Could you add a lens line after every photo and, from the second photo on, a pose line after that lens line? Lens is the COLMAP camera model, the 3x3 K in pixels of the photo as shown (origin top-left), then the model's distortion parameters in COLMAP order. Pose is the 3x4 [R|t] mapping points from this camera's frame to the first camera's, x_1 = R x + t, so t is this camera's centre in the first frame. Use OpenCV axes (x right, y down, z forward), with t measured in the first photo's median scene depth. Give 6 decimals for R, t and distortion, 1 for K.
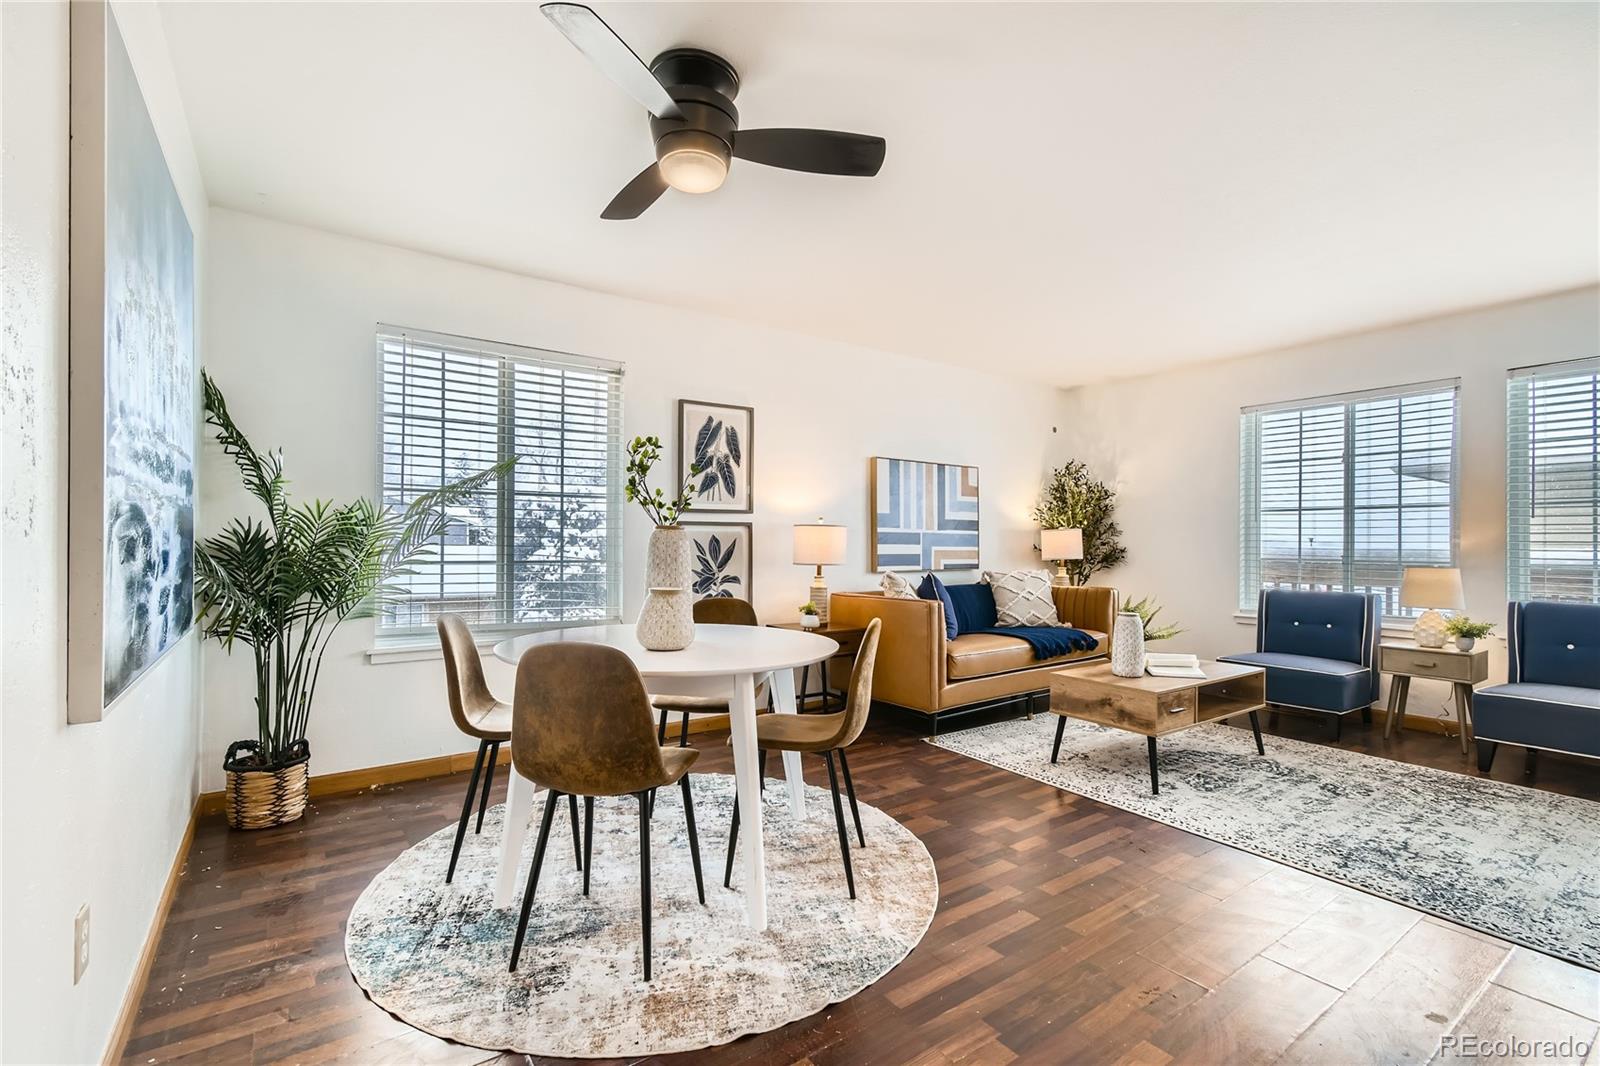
lens RADIAL K [[714.0, 0, 807.1], [0, 714.0, 539.4], [0, 0, 1]] dist [-0.010961, 0.008401]
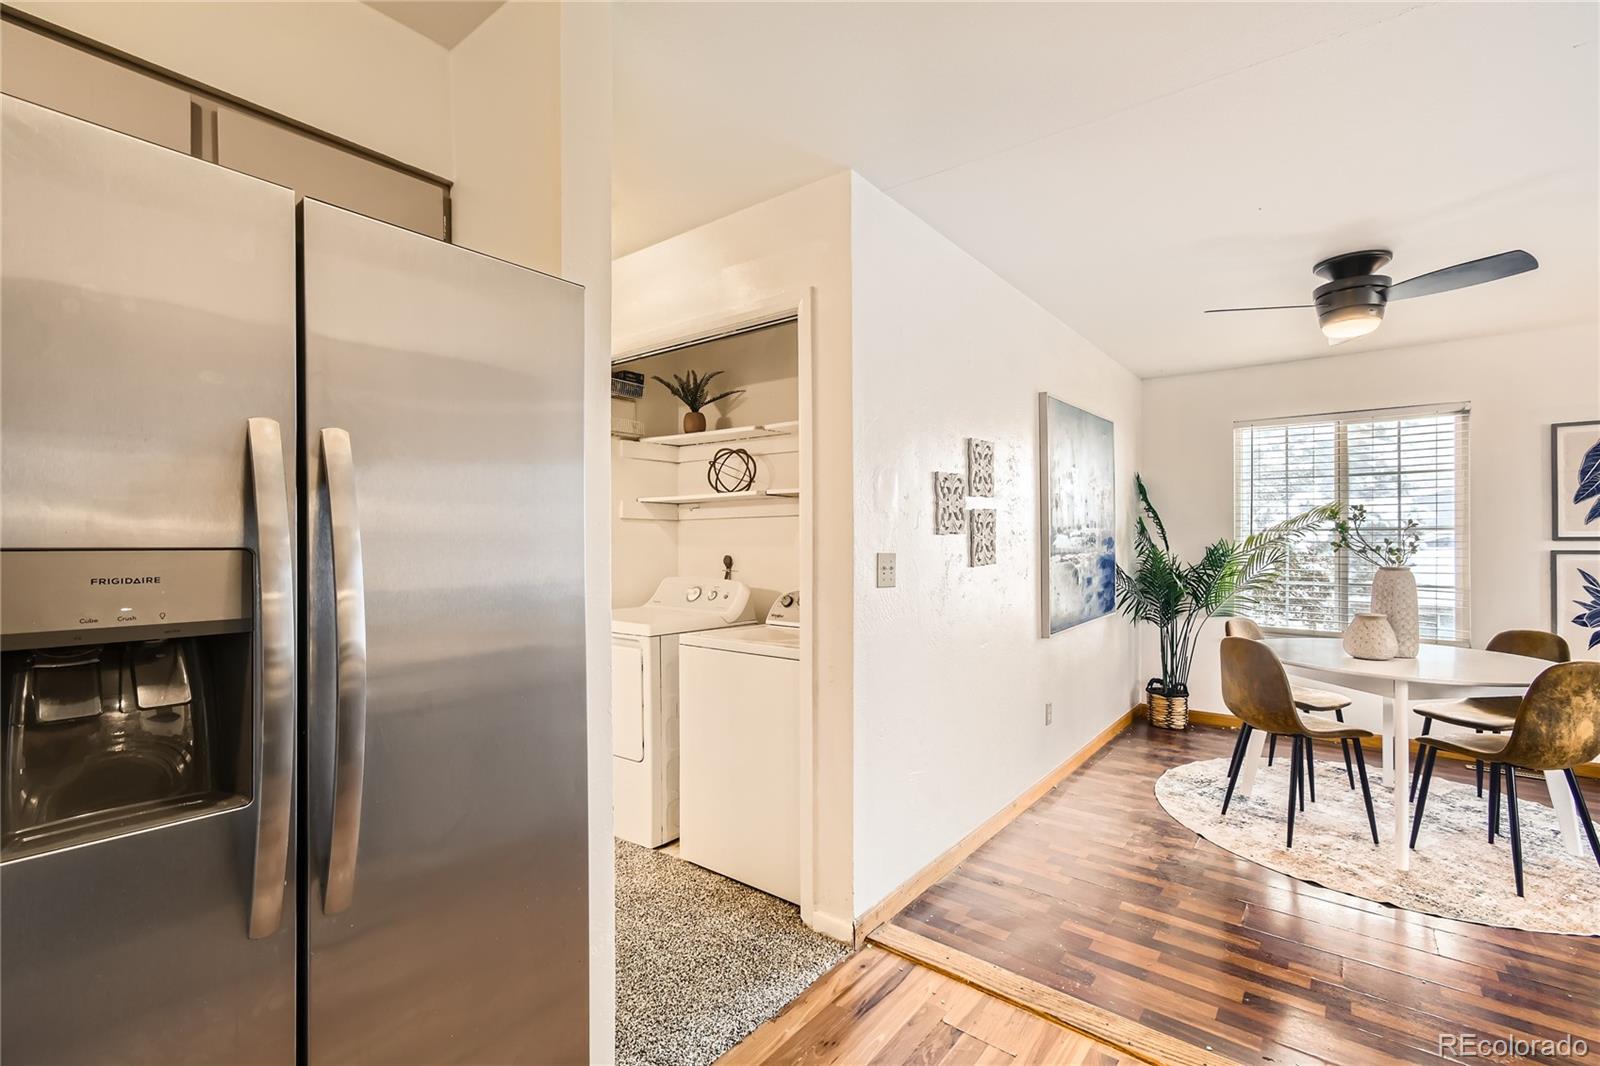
lens RADIAL K [[714.0, 0, 795.8], [0, 714.0, 540.0], [0, 0, 1]] dist [-0.010961, 0.008401]
pose [[0.274269, -0.003491, -0.961647, 0.544626], [0.008836, 0.999960, -0.001110, -0.055576], [0.961613, -0.008193, 0.274289, -0.287187]]
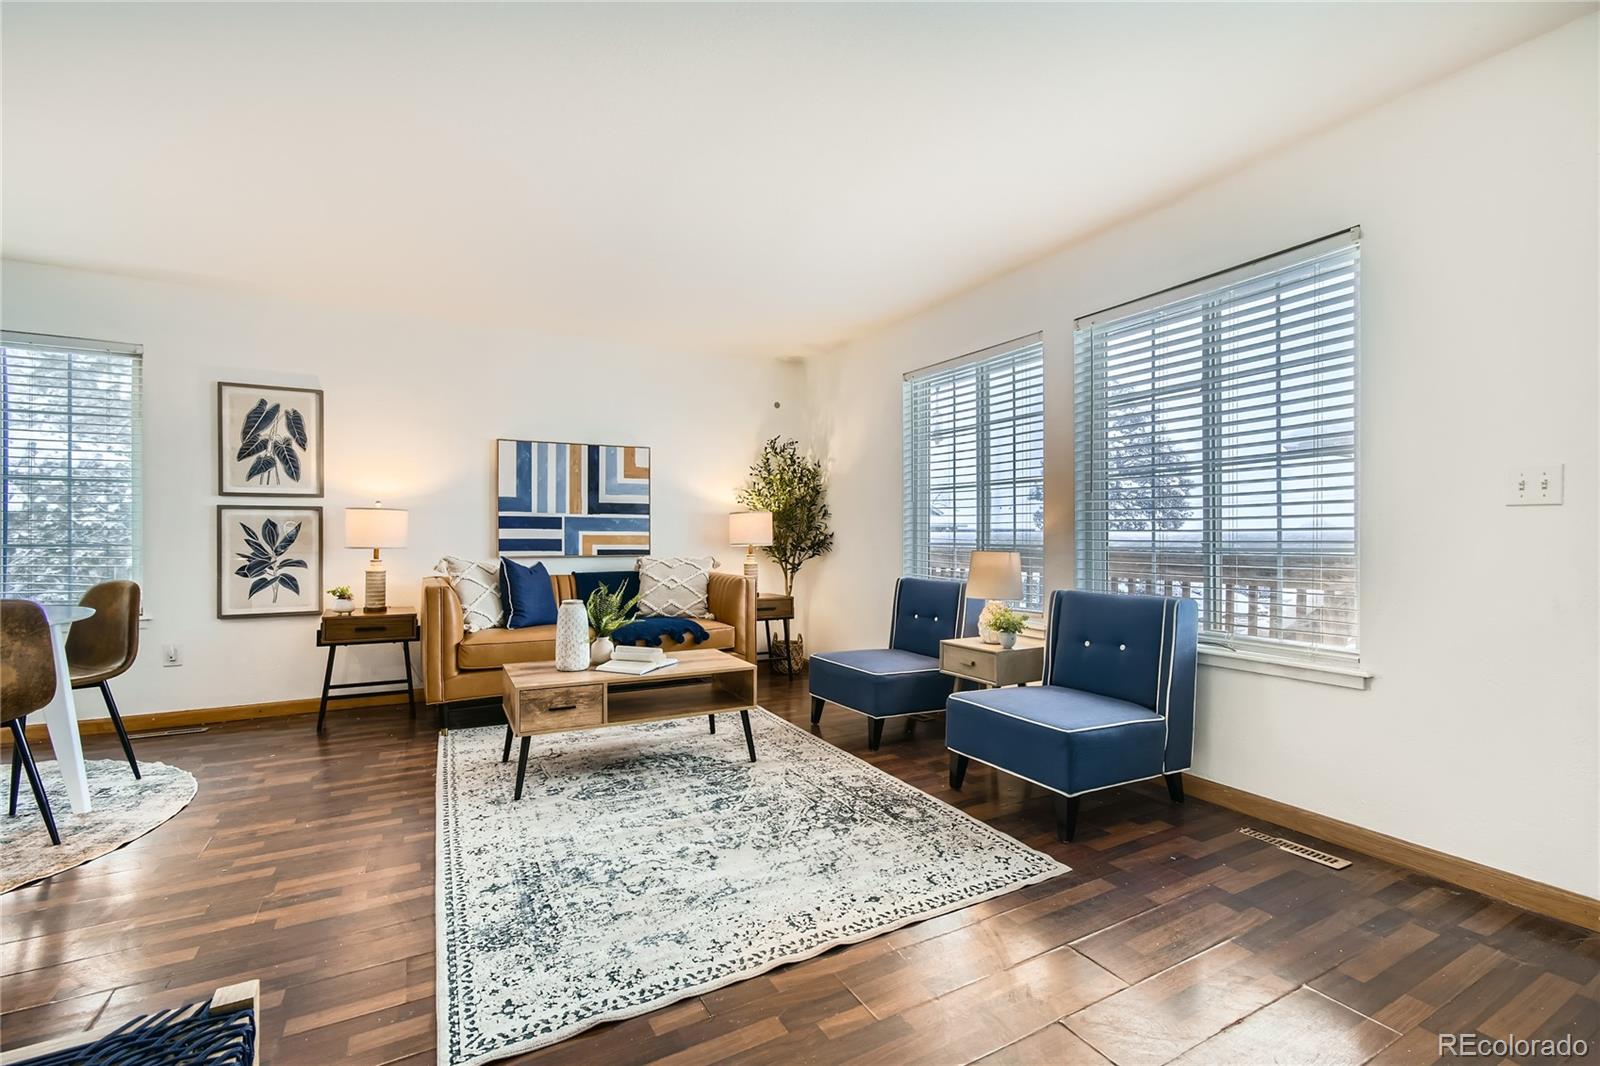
lens RADIAL K [[714.0, 0, 810.7], [0, 714.0, 533.9], [0, 0, 1]] dist [-0.010961, 0.008401]
pose [[0.994087, -0.004466, -0.108493, 0.865785], [0.004919, 0.999980, 0.003905, 0.016768], [0.108474, -0.004416, 0.994090, 0.127962]]
